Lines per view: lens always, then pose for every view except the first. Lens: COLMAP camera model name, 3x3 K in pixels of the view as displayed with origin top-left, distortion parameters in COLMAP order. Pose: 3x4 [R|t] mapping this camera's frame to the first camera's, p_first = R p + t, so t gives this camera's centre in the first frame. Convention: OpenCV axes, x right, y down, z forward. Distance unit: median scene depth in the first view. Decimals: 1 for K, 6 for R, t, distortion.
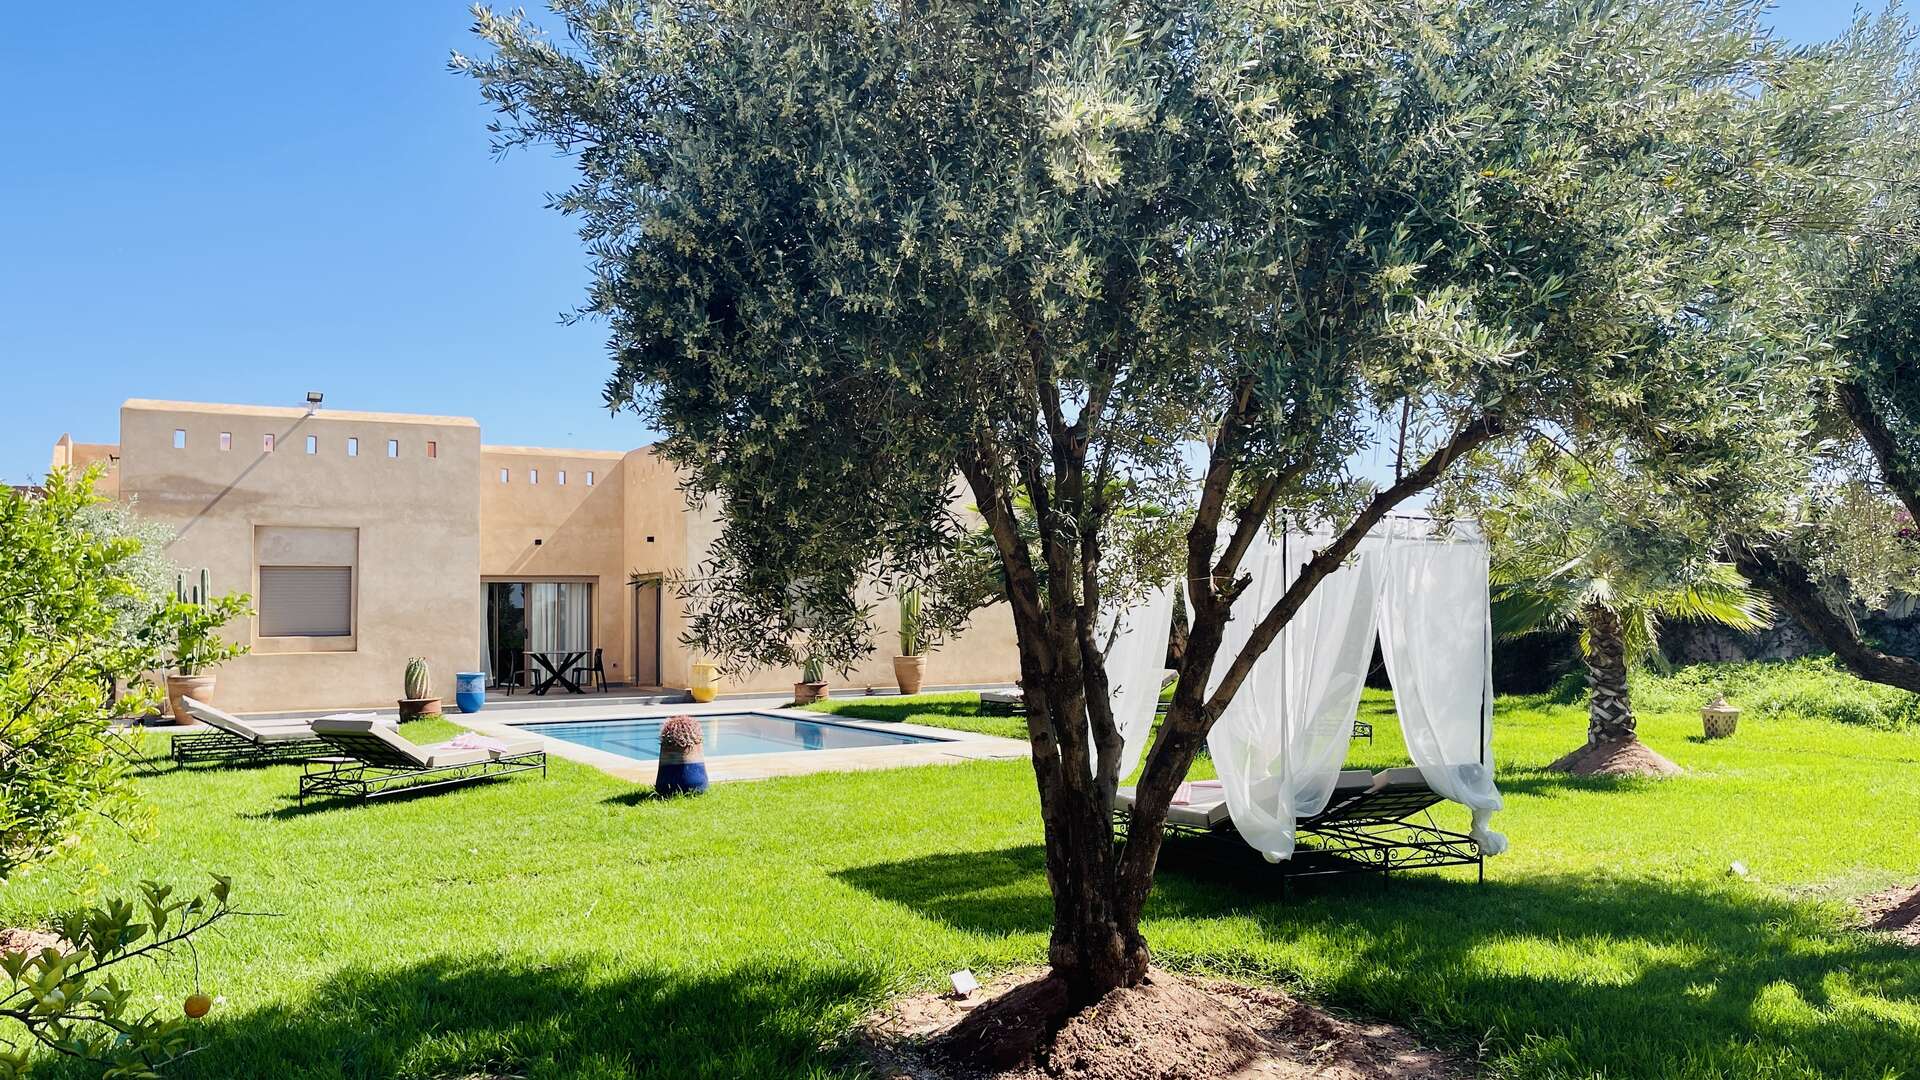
lens RADIAL K [[1452.1, 0, 960.0], [0, 1452.1, 540.0], [0, 0, 1]] dist [0.111520, -0.202309]
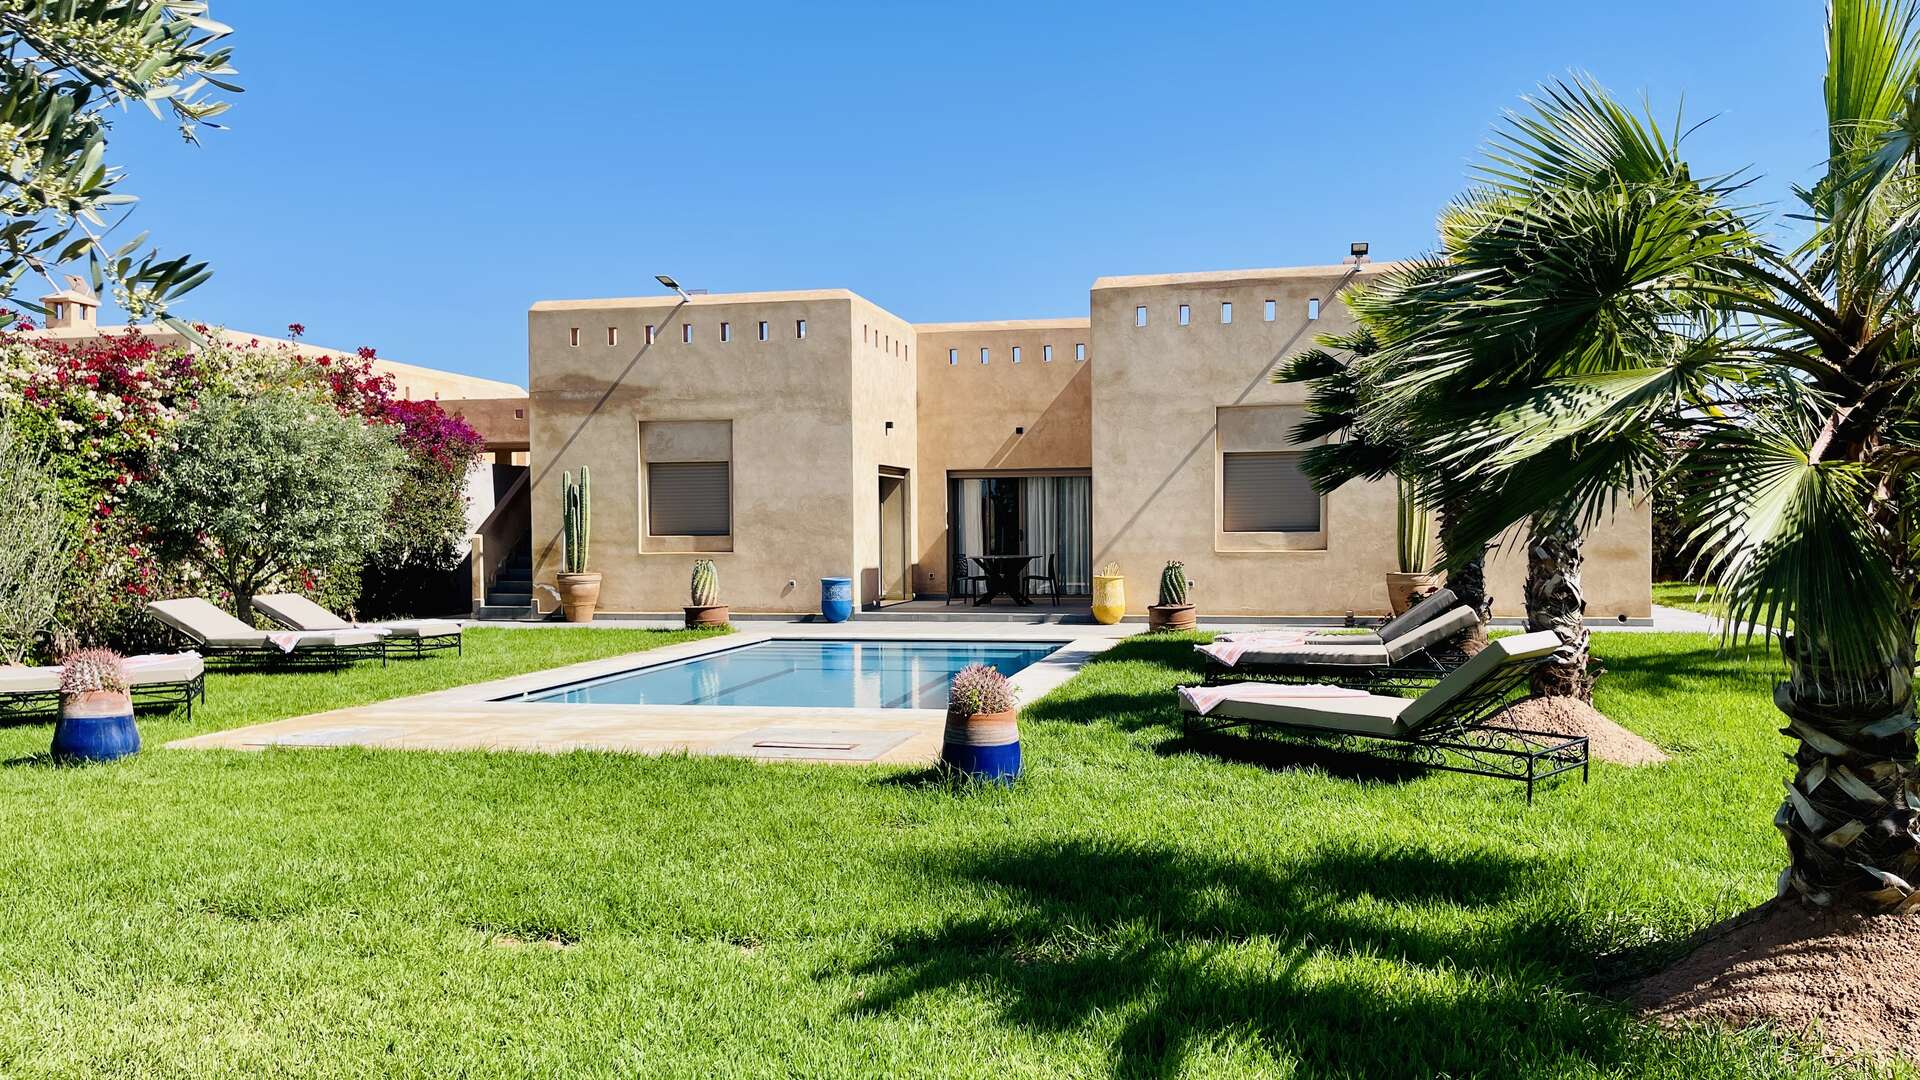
lens RADIAL K [[1452.1, 0, 960.0], [0, 1452.1, 540.0], [0, 0, 1]] dist [0.111520, -0.202309]
pose [[0.748986, 0.009238, -0.662521, 0.336392], [0.034276, 0.998024, 0.052666, 0.026043], [0.661699, -0.062154, 0.747189, 0.434078]]
